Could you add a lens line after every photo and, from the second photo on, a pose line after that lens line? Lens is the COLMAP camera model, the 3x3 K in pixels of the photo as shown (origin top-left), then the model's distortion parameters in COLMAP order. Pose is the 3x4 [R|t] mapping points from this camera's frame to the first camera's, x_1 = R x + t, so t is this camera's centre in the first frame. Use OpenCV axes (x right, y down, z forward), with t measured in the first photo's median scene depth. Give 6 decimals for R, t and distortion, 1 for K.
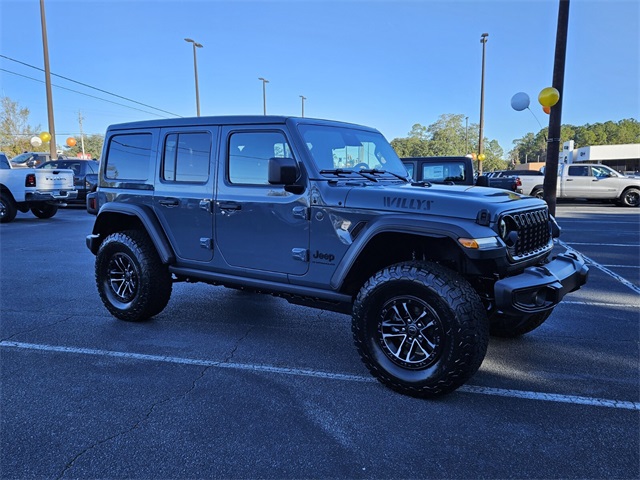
lens RADIAL K [[601.9, 0, 261.9], [0, 601.9, 254.5], [0, 0, 1]] dist [0.050689, -0.005898]
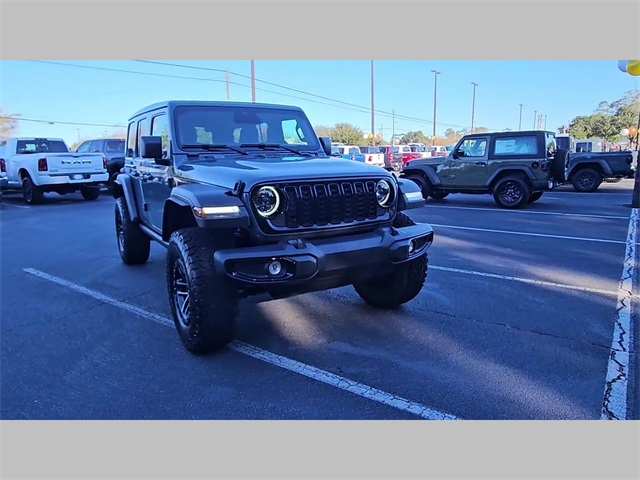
lens RADIAL K [[461.5, 0, 280.7], [0, 461.5, 241.8], [0, 0, 1]] dist [0.006784, 0.000943]
pose [[0.916843, 0.055361, -0.395391, 0.521867], [-0.034000, 0.997569, 0.060834, -0.013520], [0.397797, -0.042331, 0.916496, 0.214603]]
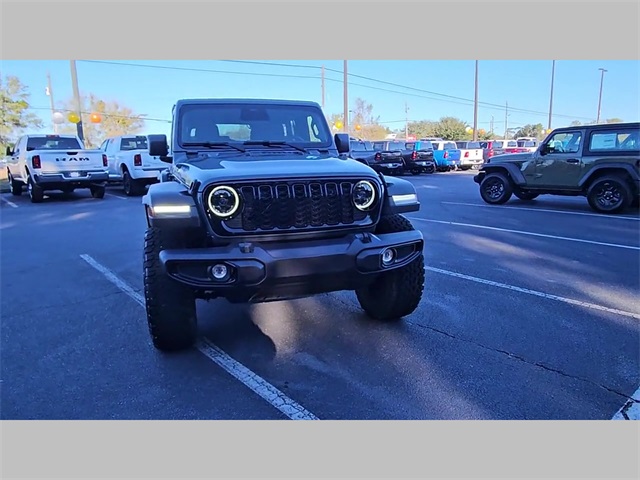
lens RADIAL K [[451.7, 0, 278.0], [0, 451.7, 239.7], [0, 0, 1]] dist [0.010132, 0.001024]
pose [[0.796022, 0.098208, -0.597248, 0.652507], [-0.061831, 0.994781, 0.081166, -0.030333], [0.602102, -0.027682, 0.797939, 0.336678]]
